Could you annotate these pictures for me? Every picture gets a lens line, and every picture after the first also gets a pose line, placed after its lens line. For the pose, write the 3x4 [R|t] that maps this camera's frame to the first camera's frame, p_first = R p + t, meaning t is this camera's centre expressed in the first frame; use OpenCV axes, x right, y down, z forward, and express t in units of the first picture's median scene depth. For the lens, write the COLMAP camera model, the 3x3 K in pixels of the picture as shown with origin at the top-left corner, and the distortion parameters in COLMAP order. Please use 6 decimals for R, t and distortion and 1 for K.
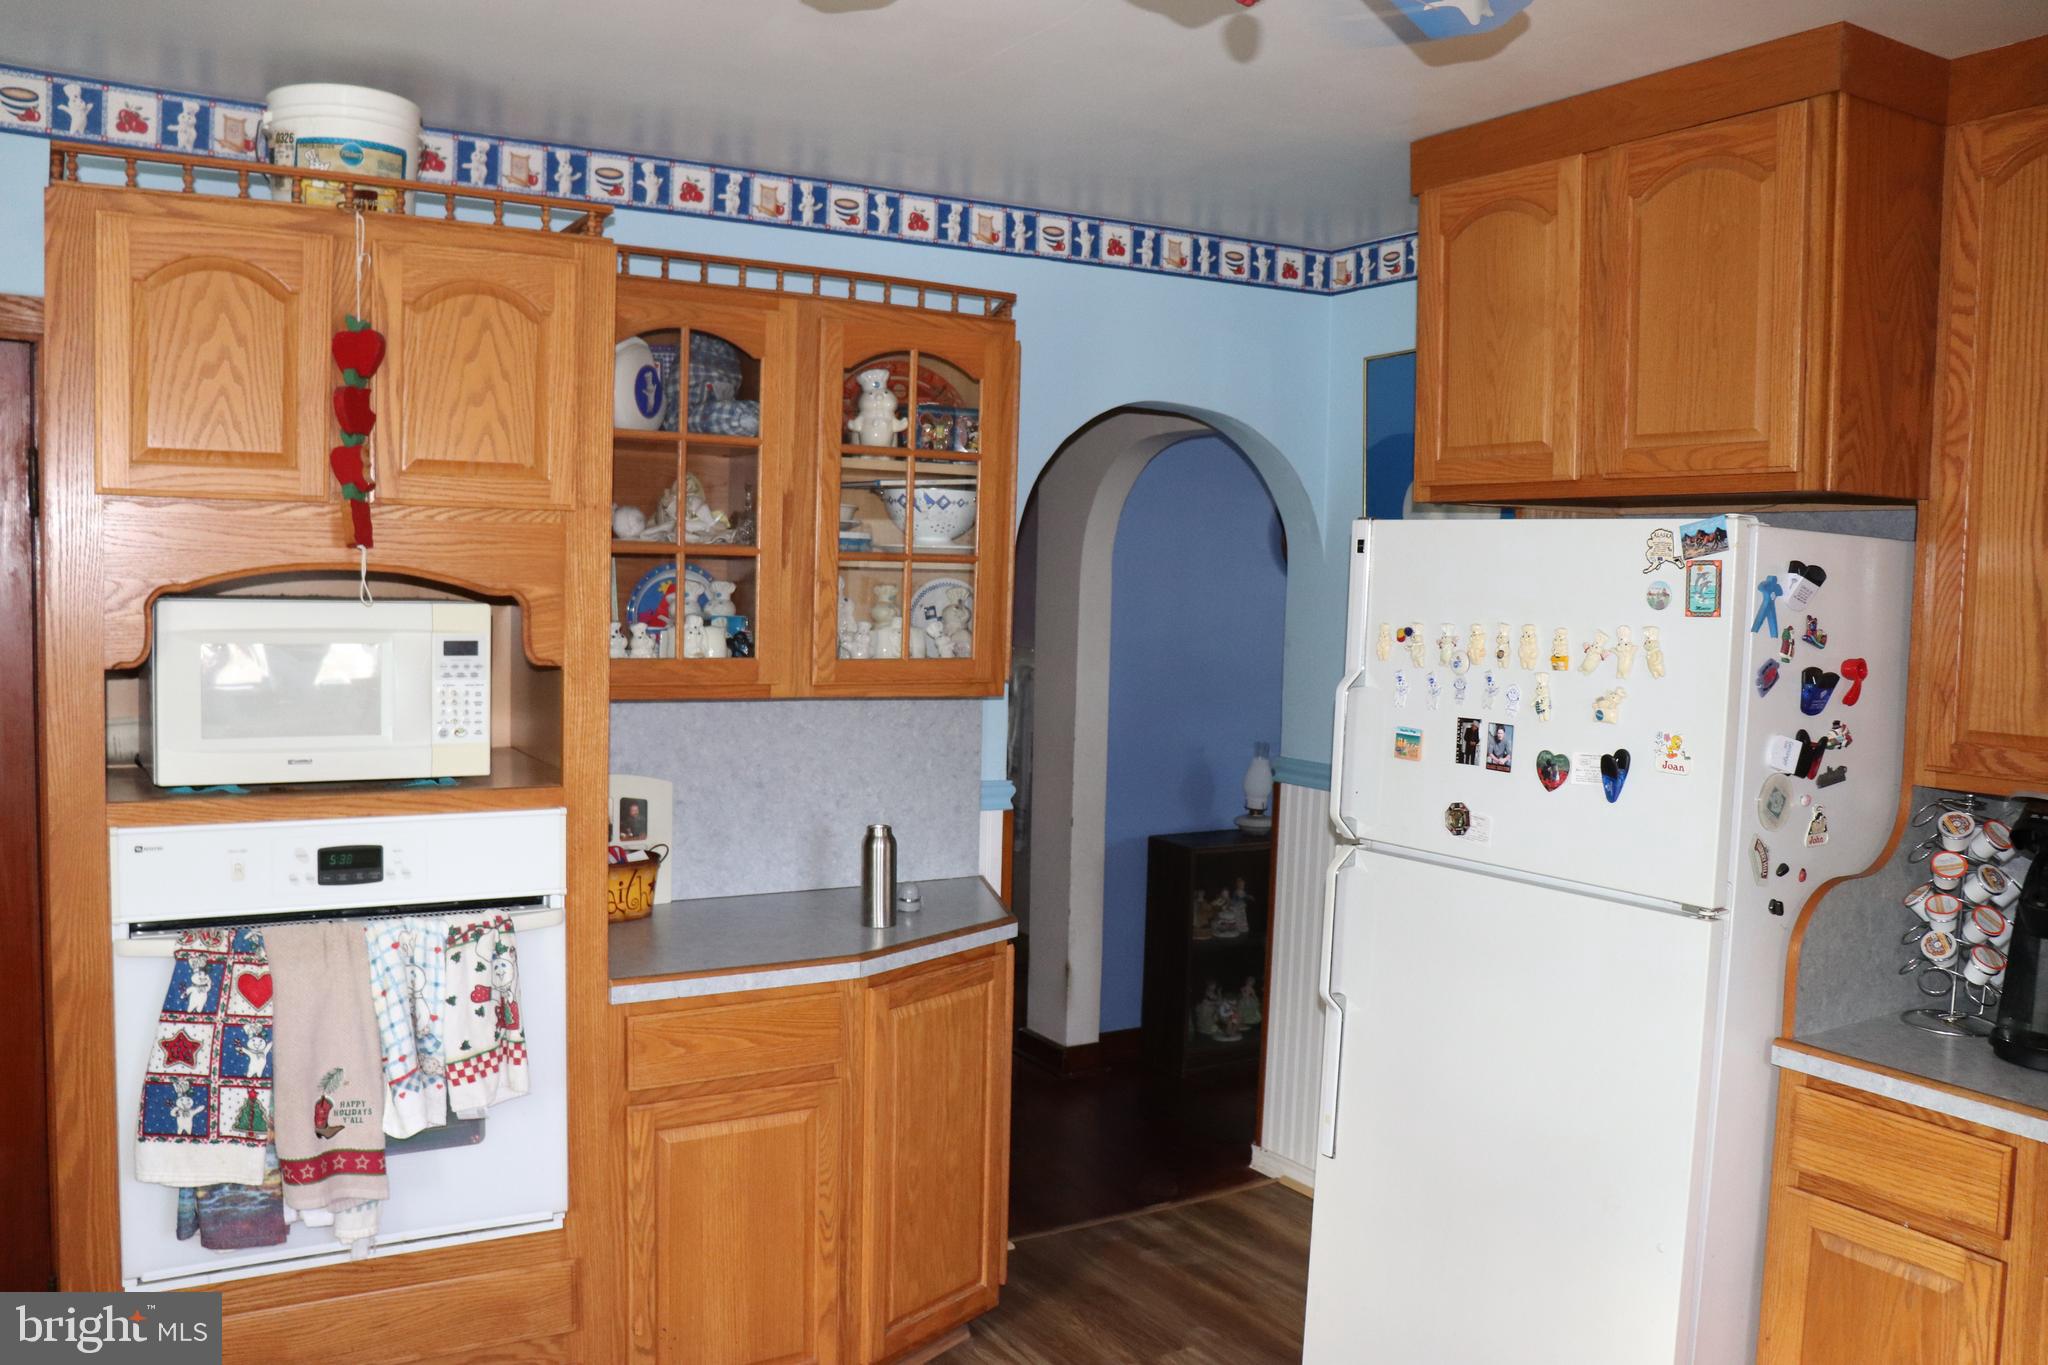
lens RADIAL K [[1711.9, 0, 1041.0], [0, 1711.9, 646.2], [0, 0, 1]] dist [-0.168113, 0.120359]
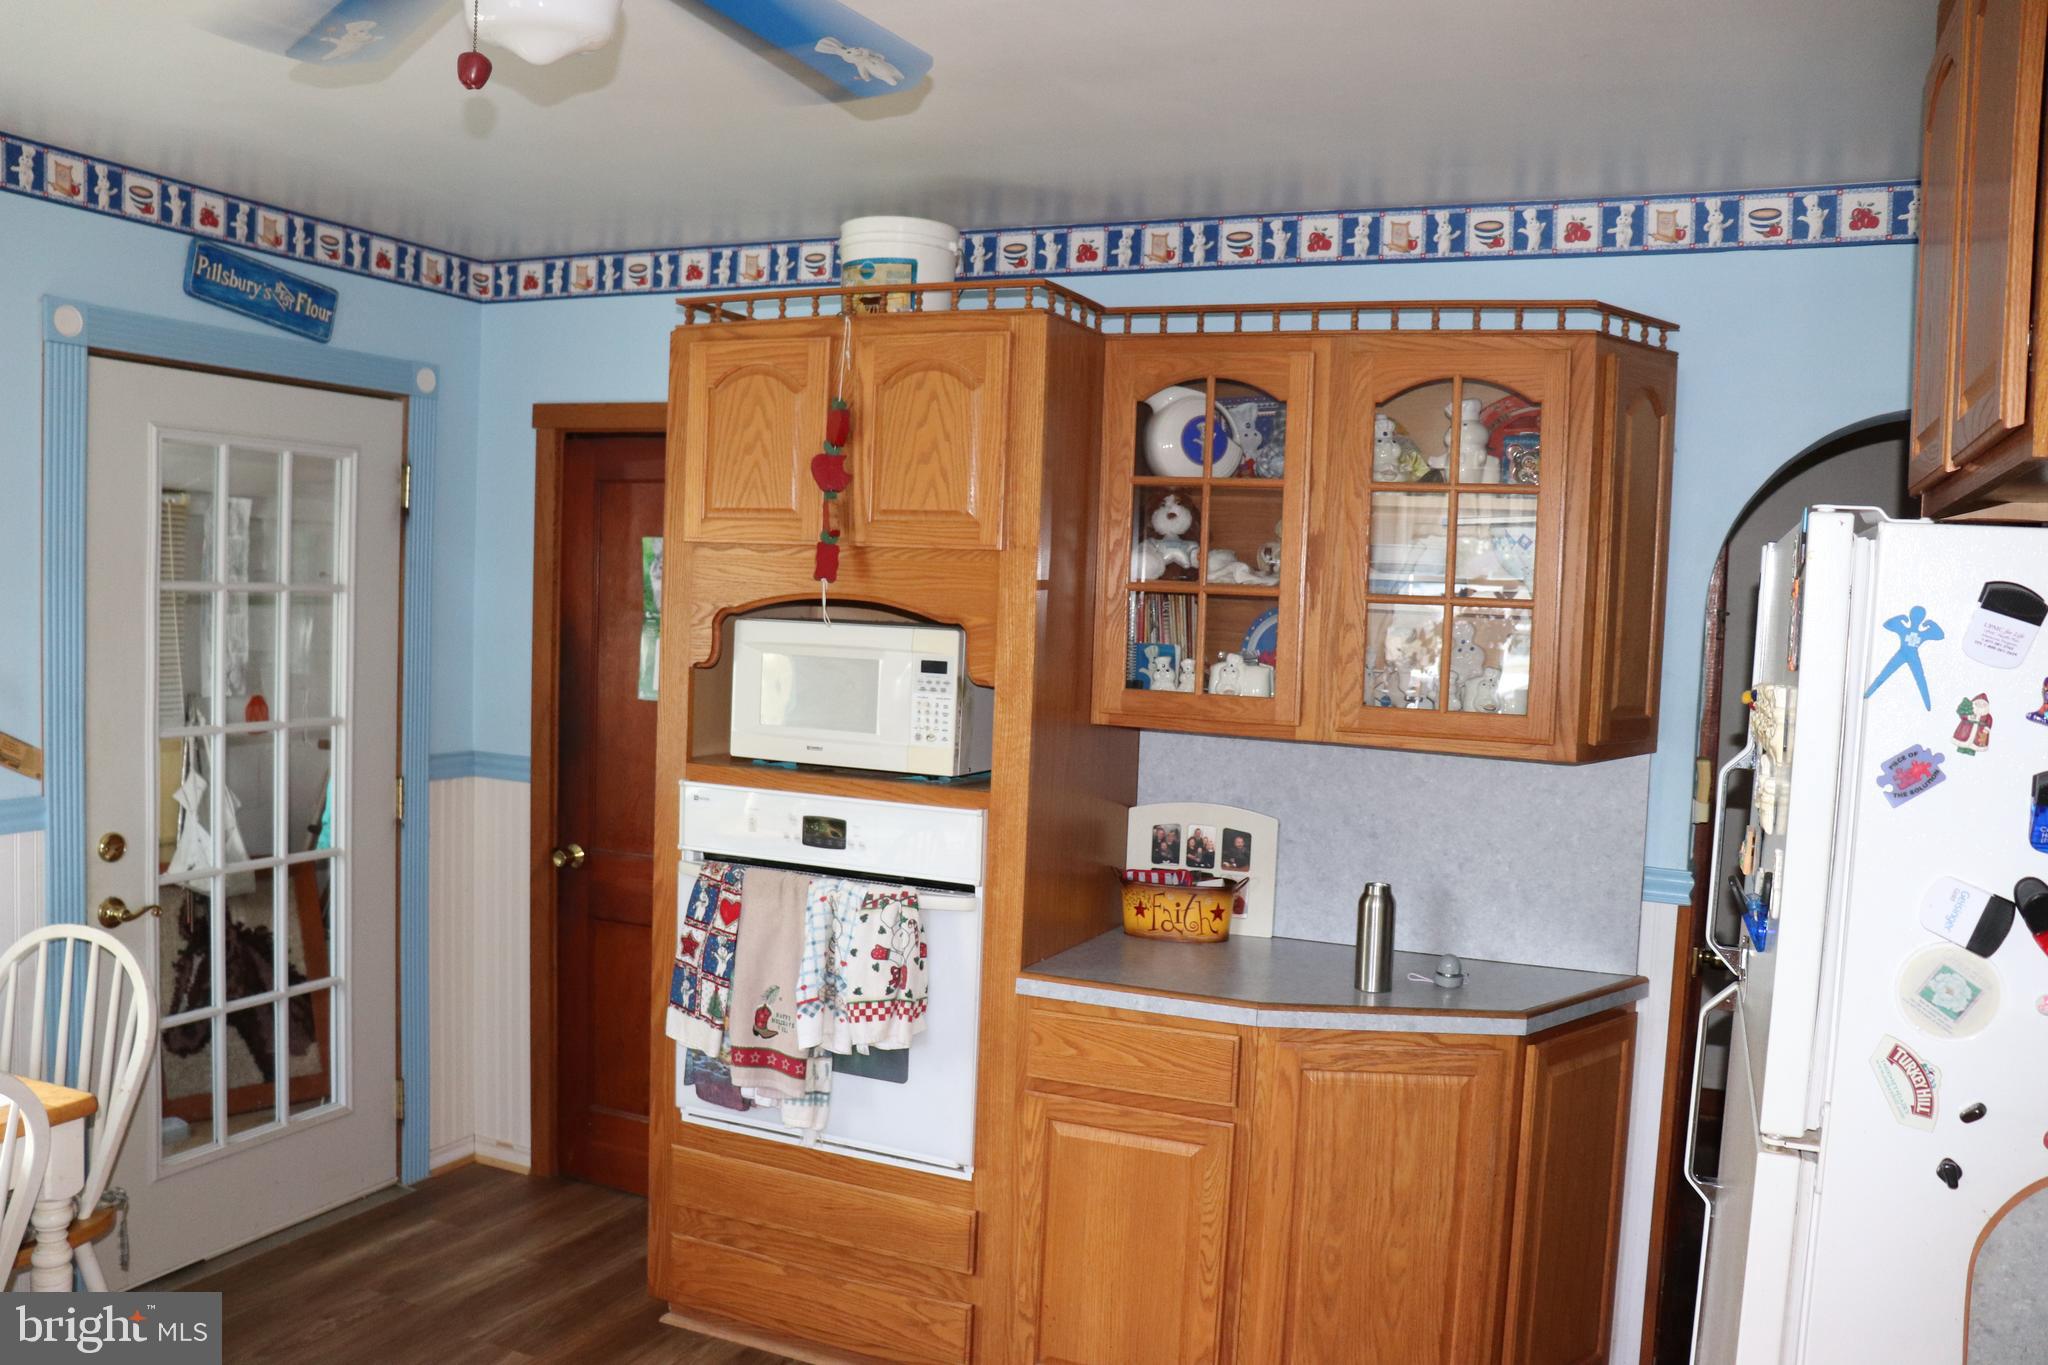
lens RADIAL K [[1711.9, 0, 1084.0], [0, 1711.9, 676.2], [0, 0, 1]] dist [-0.168113, 0.120359]
pose [[0.558028, 0.031091, -0.829239, 0.706413], [-0.061038, 0.998129, -0.003652, 0.005435], [0.827574, 0.052653, 0.558882, 0.404635]]
